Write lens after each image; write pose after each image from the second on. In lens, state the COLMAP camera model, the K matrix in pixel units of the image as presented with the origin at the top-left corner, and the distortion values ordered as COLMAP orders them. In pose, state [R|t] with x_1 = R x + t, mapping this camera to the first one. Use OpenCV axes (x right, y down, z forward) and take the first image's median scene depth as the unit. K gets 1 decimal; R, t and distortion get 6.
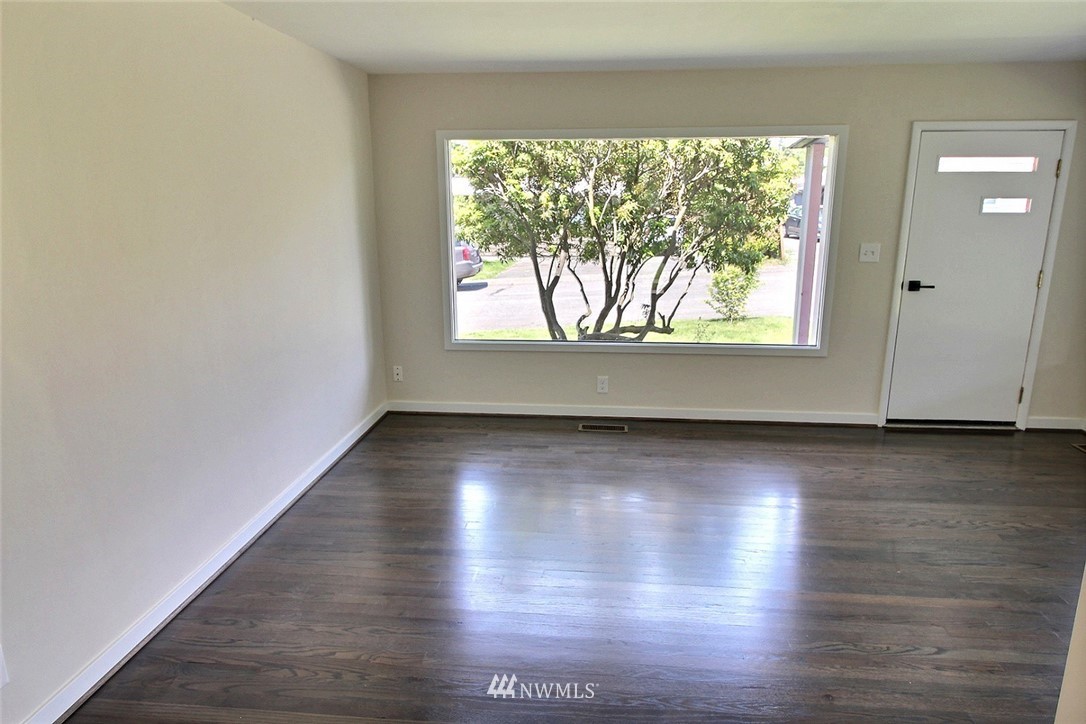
lens RADIAL K [[662.1, 0, 548.2], [0, 662.1, 356.8], [0, 0, 1]] dist [0.010060, -0.013353]
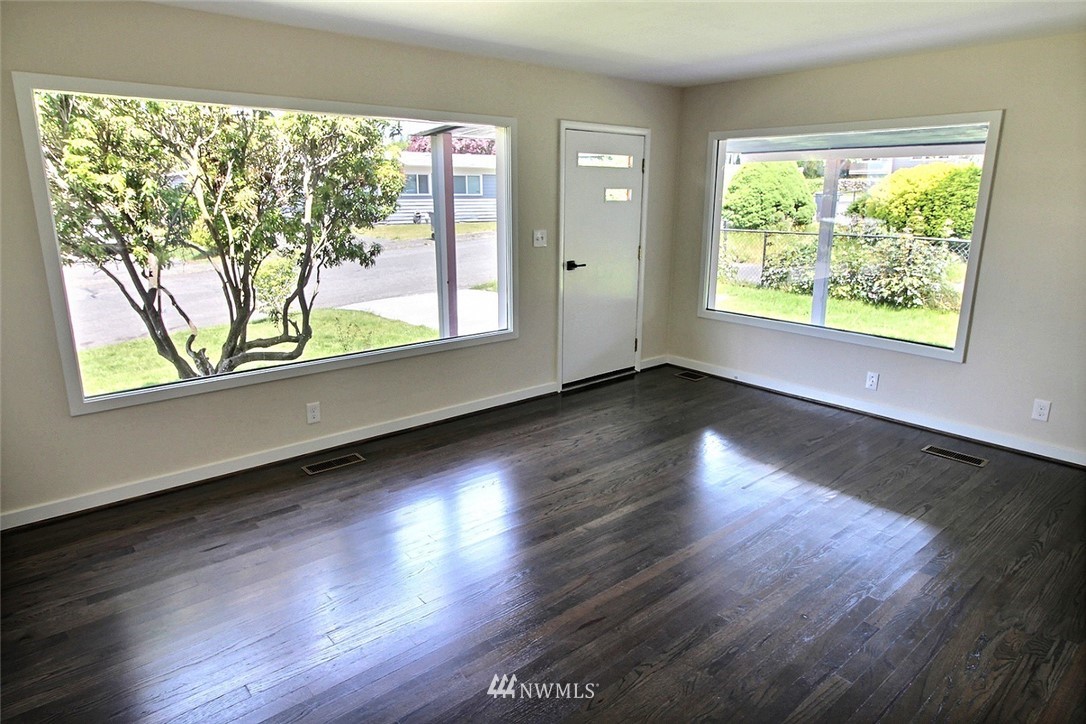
lens RADIAL K [[662.1, 0, 545.6], [0, 662.1, 360.8], [0, 0, 1]] dist [0.010060, -0.013353]
pose [[0.693052, -0.174626, 0.699417, -0.304411], [0.158628, 0.983378, 0.088339, -0.052356], [-0.703218, 0.049724, 0.709233, 0.226172]]
